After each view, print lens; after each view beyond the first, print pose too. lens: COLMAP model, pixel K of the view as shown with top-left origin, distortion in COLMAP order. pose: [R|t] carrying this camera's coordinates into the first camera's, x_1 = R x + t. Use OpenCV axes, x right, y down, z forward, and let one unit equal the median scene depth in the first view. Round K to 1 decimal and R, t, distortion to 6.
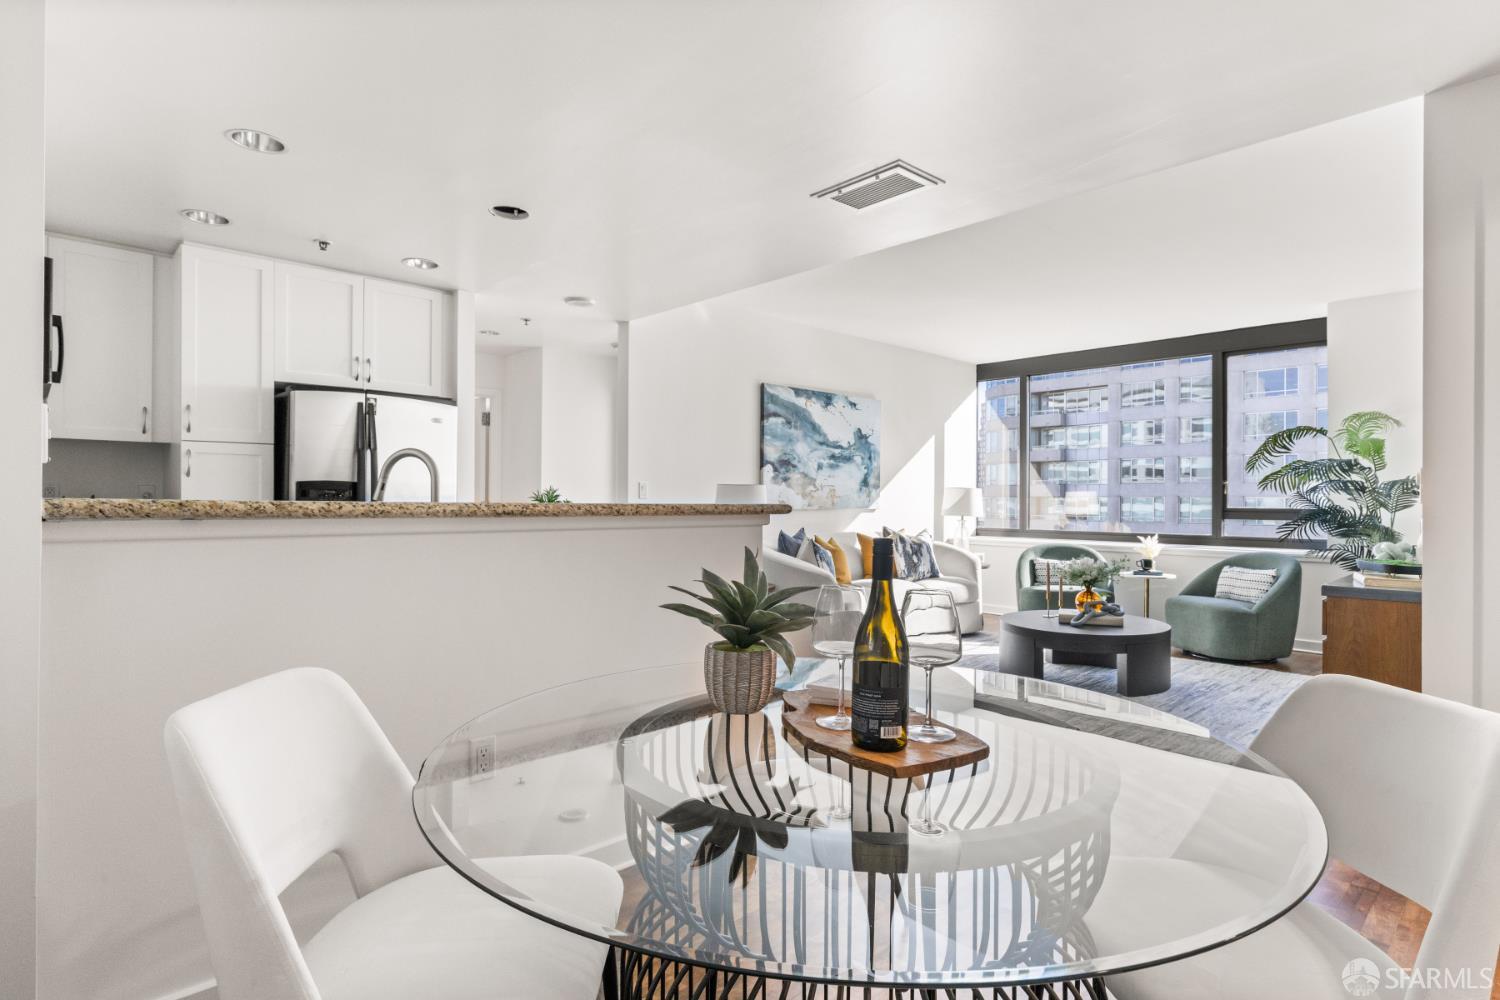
lens RADIAL K [[772.1, 0, 750.0], [0, 772.1, 500.0], [0, 0, 1]] dist [0.000527, 0.000598]
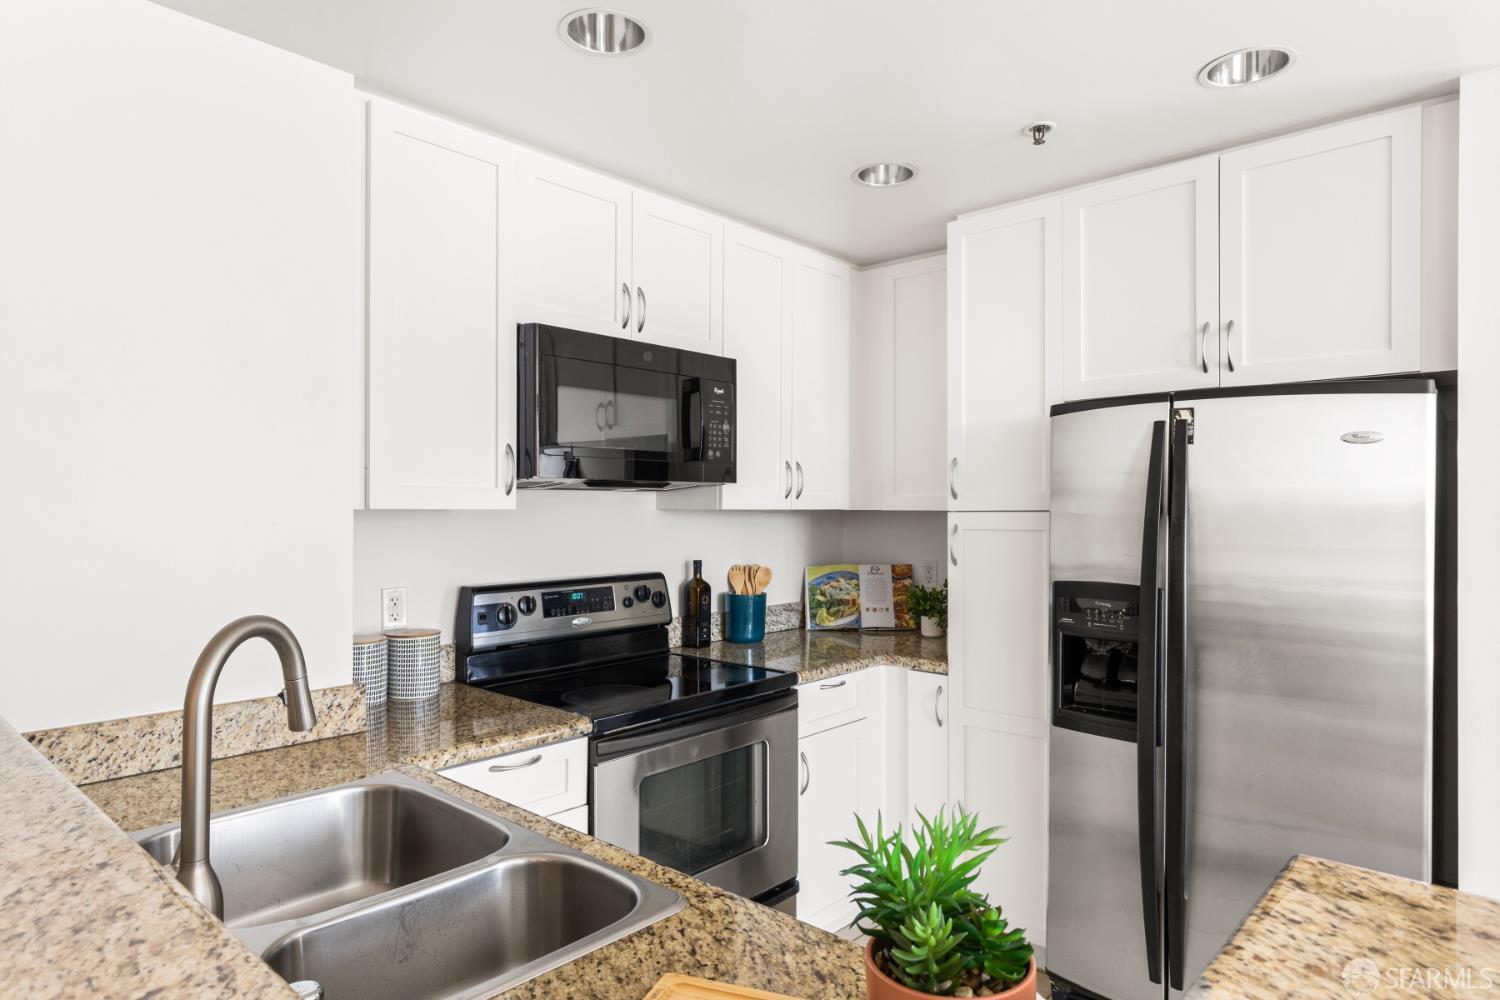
lens RADIAL K [[898.6, 0, 750.0], [0, 898.6, 500.0], [0, 0, 1]] dist [0.036104, -0.000374]
pose [[0.097838, -0.013460, -0.995111, 0.019354], [0.004527, 0.999904, -0.013079, -0.045201], [0.995192, -0.003226, 0.097889, 0.437609]]
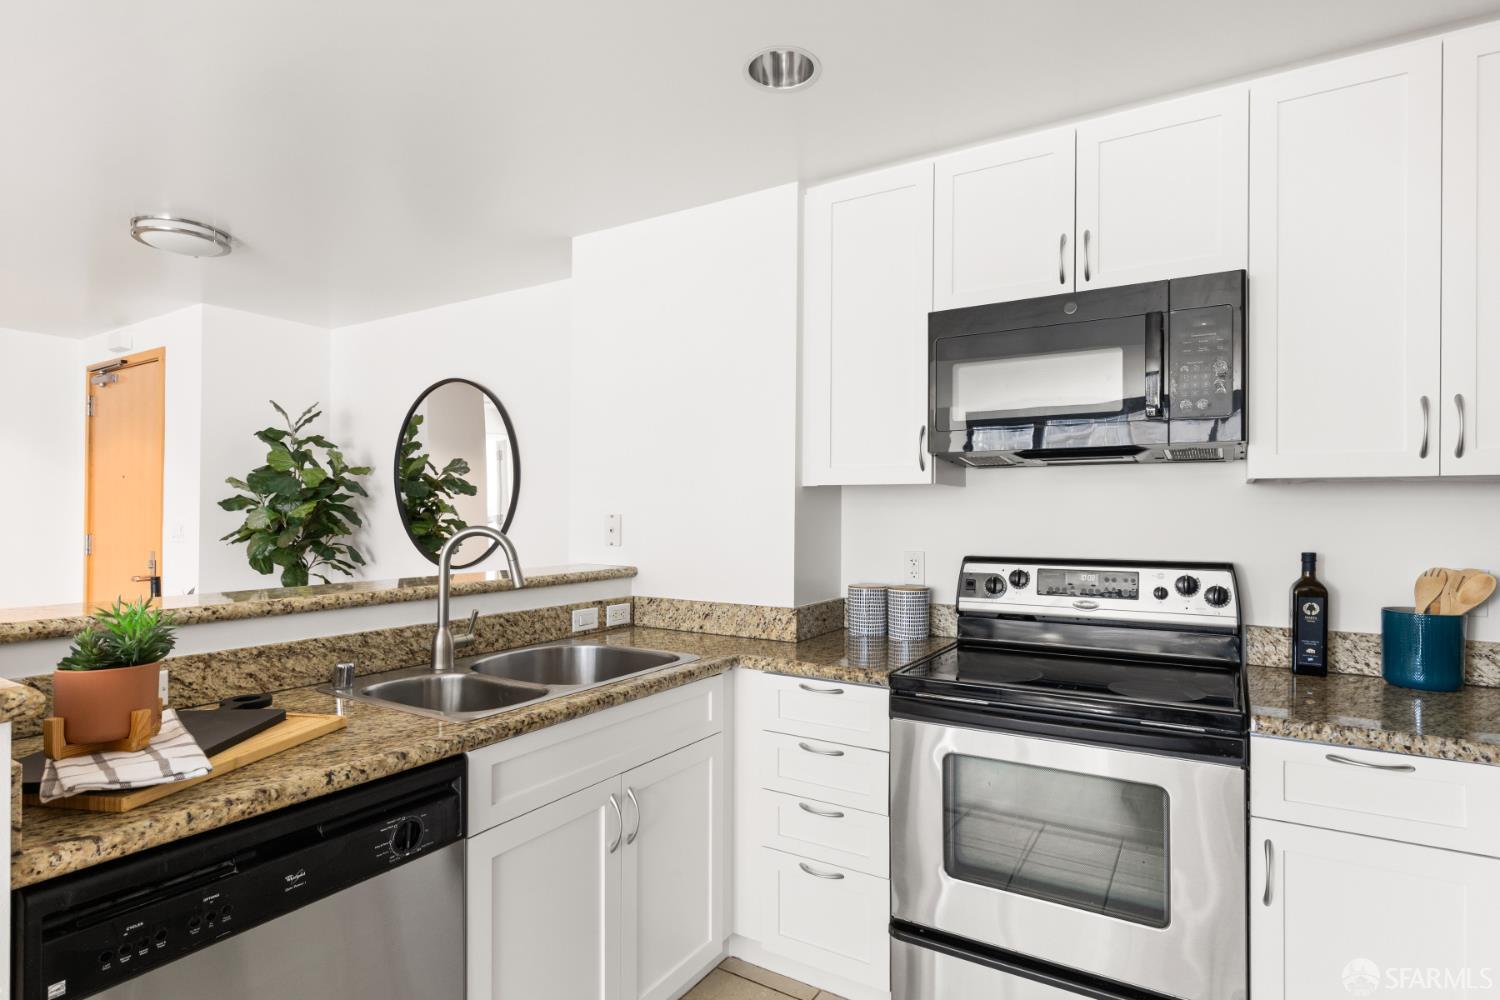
lens RADIAL K [[772.1, 0, 750.0], [0, 772.1, 500.0], [0, 0, 1]] dist [0.000527, 0.000598]
pose [[-0.958638, -0.018239, -0.284045, -0.171902], [-0.010455, 0.999528, -0.028896, -0.028586], [0.284438, -0.024731, -0.958376, 0.681448]]
